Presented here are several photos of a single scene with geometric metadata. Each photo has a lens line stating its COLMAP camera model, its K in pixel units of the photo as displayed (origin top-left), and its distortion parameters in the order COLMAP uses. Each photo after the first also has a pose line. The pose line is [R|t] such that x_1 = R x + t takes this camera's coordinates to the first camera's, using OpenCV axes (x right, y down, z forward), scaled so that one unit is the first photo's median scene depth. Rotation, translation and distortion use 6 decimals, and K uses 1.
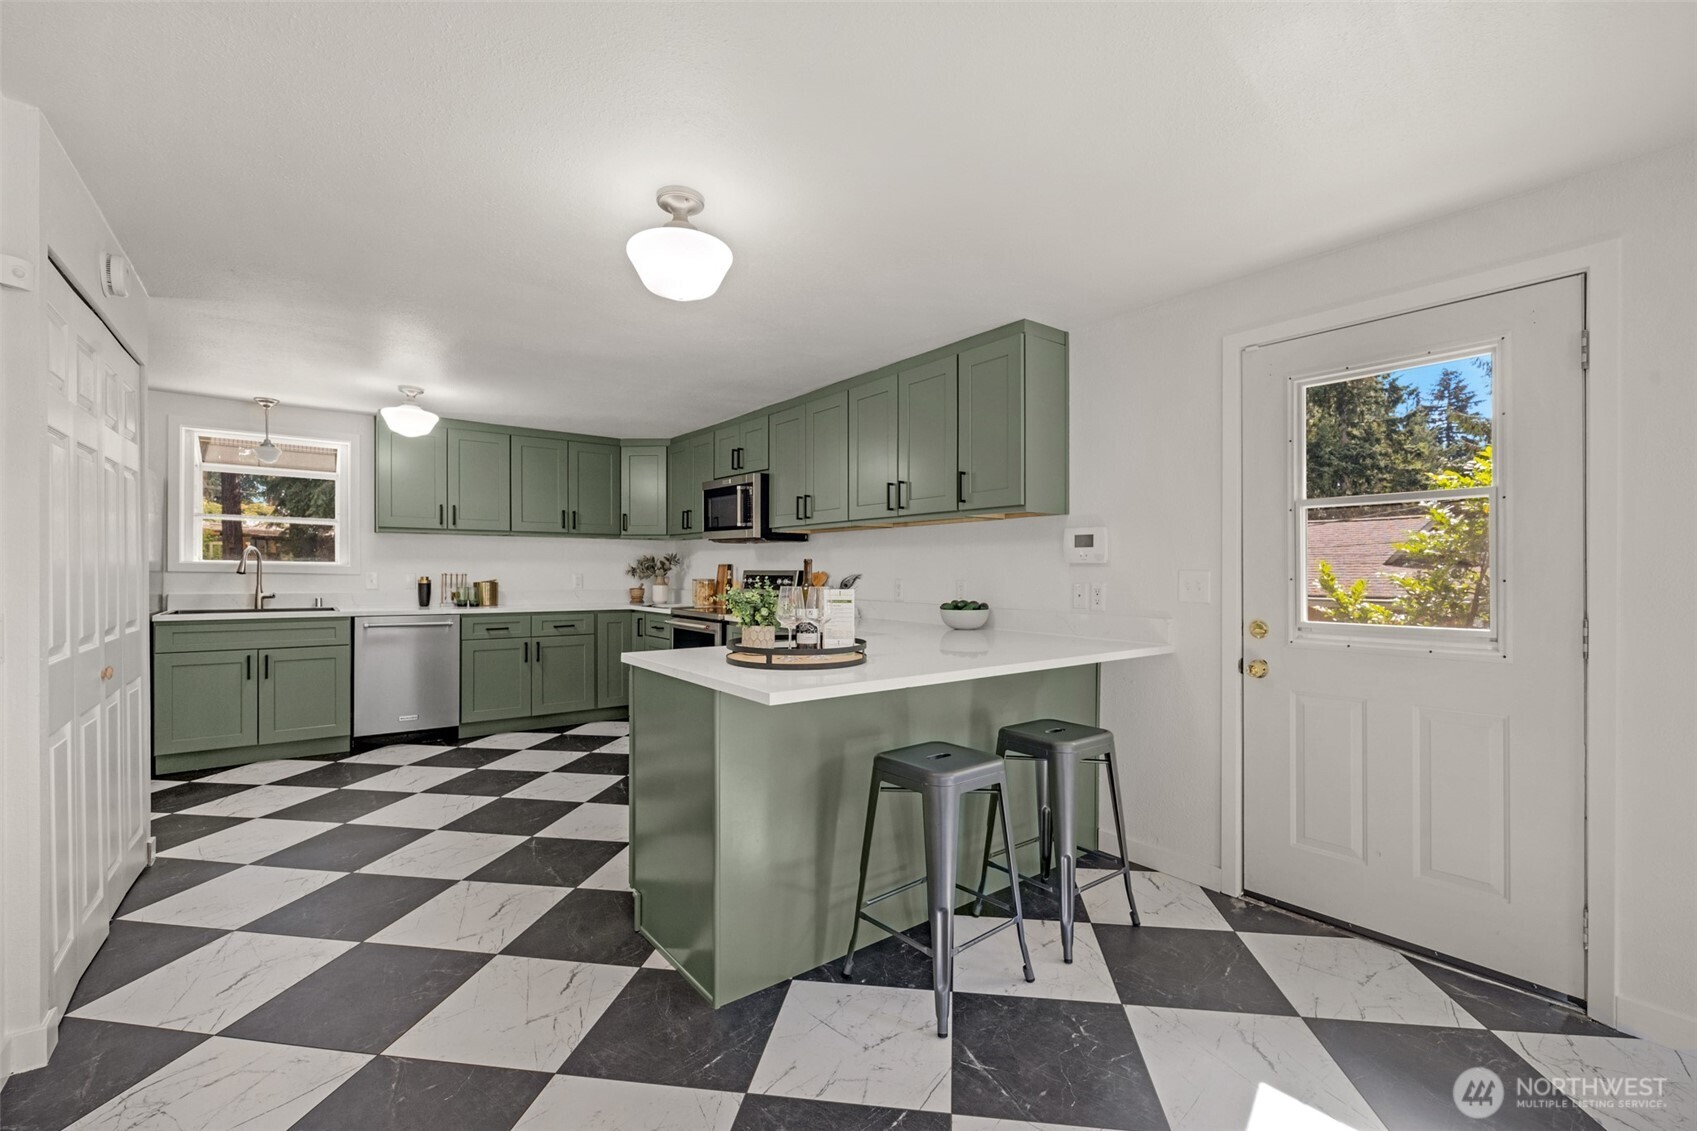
lens RADIAL K [[687.0, 0, 855.1], [0, 687.0, 574.3], [0, 0, 1]] dist [-0.019208, 0.000053]
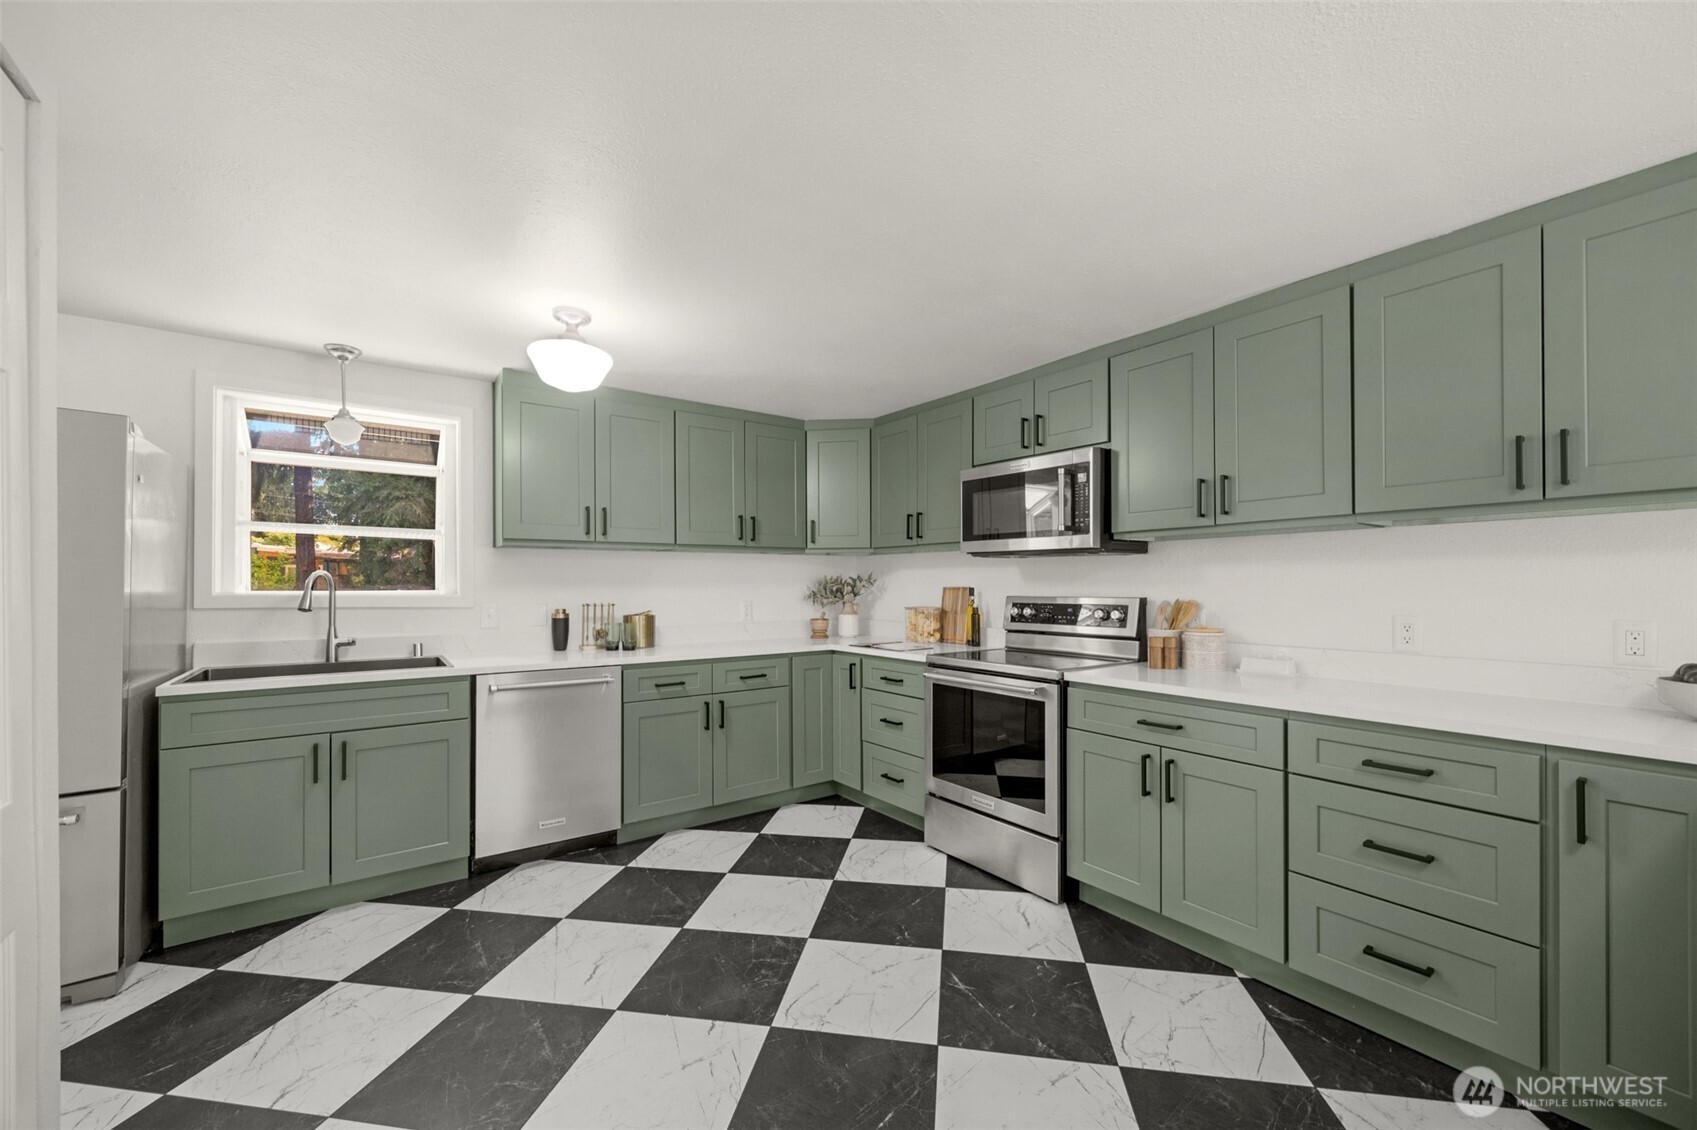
lens RADIAL K [[646.7, 0, 854.4], [0, 646.7, 580.4], [0, 0, 1]] dist [-0.006046, -0.000160]
pose [[0.999173, -0.009747, -0.039469, -0.302087], [0.009194, 0.999857, -0.014177, -0.014342], [0.039602, 0.013803, 0.999120, 0.341831]]
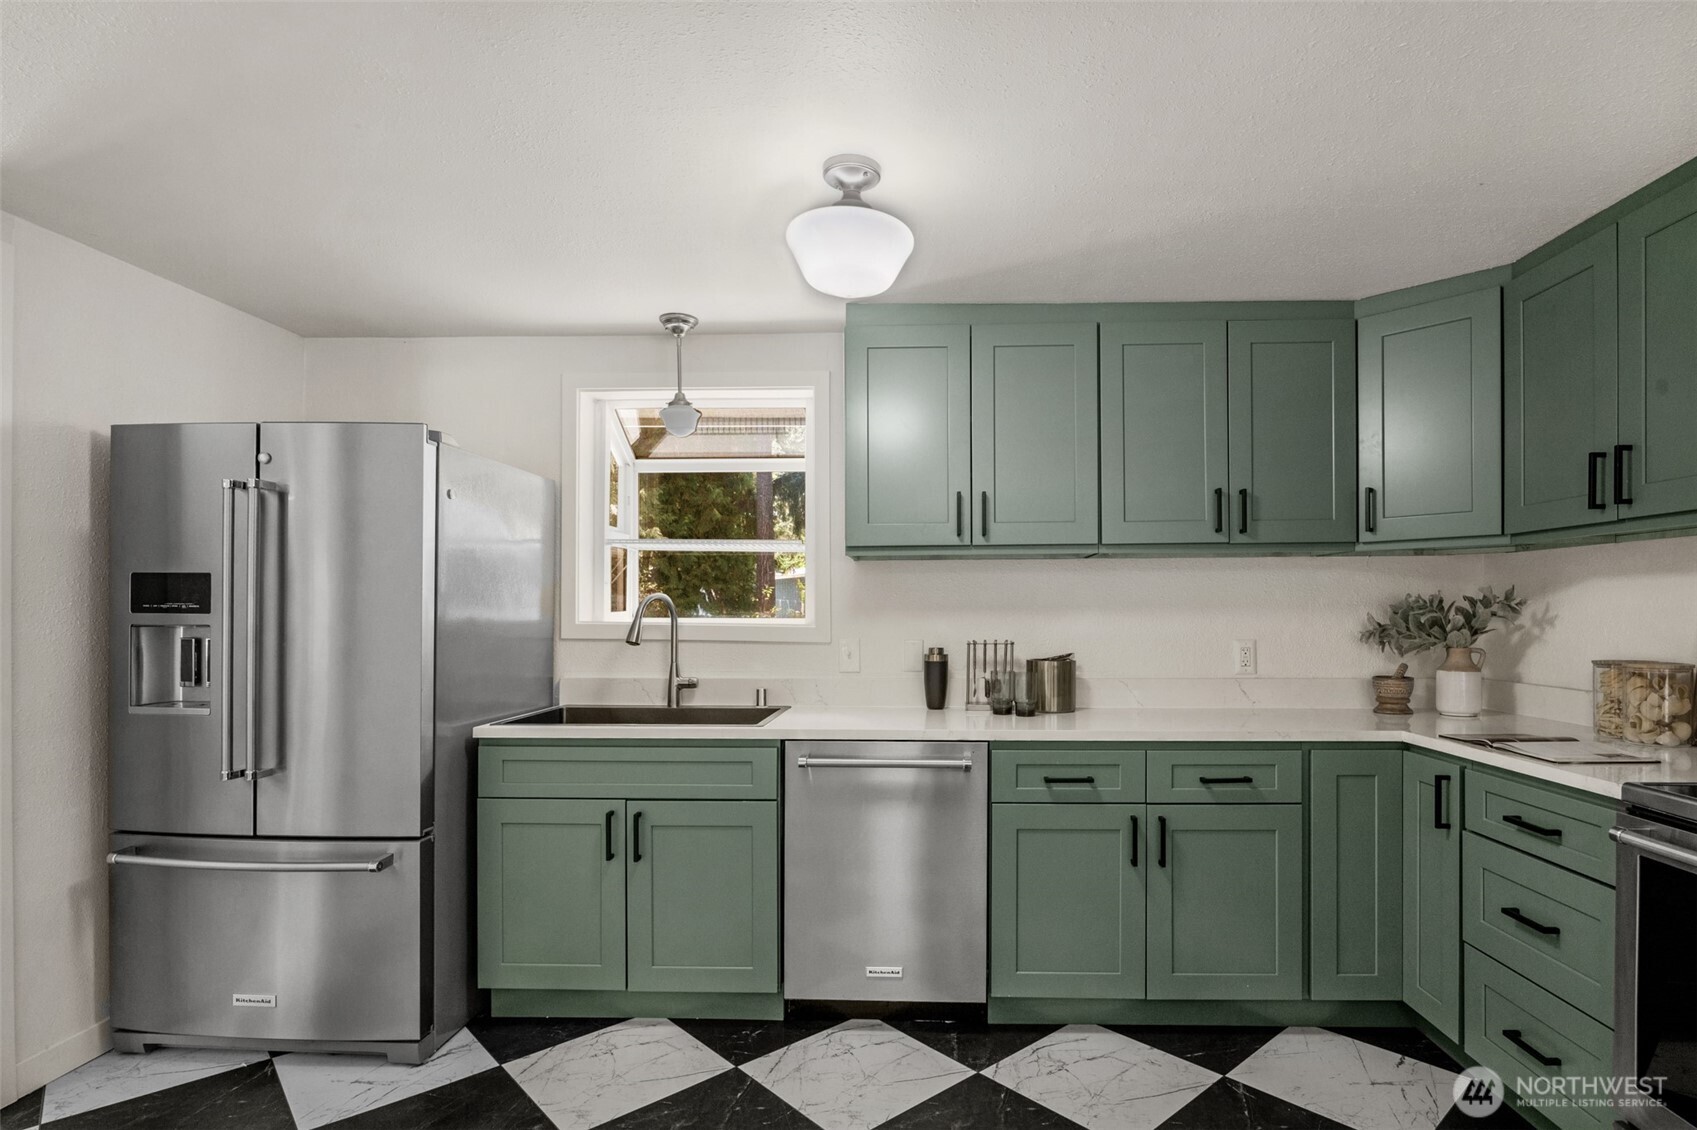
lens RADIAL K [[855.6, 0, 911.2], [0, 855.6, 615.1], [0, 0, 1]] dist [-0.013395, 0.000049]
pose [[0.767151, -0.006980, -0.641428, -0.259131], [0.003099, 0.999969, -0.007175, -0.015609], [0.641459, 0.003516, 0.767149, 0.530724]]
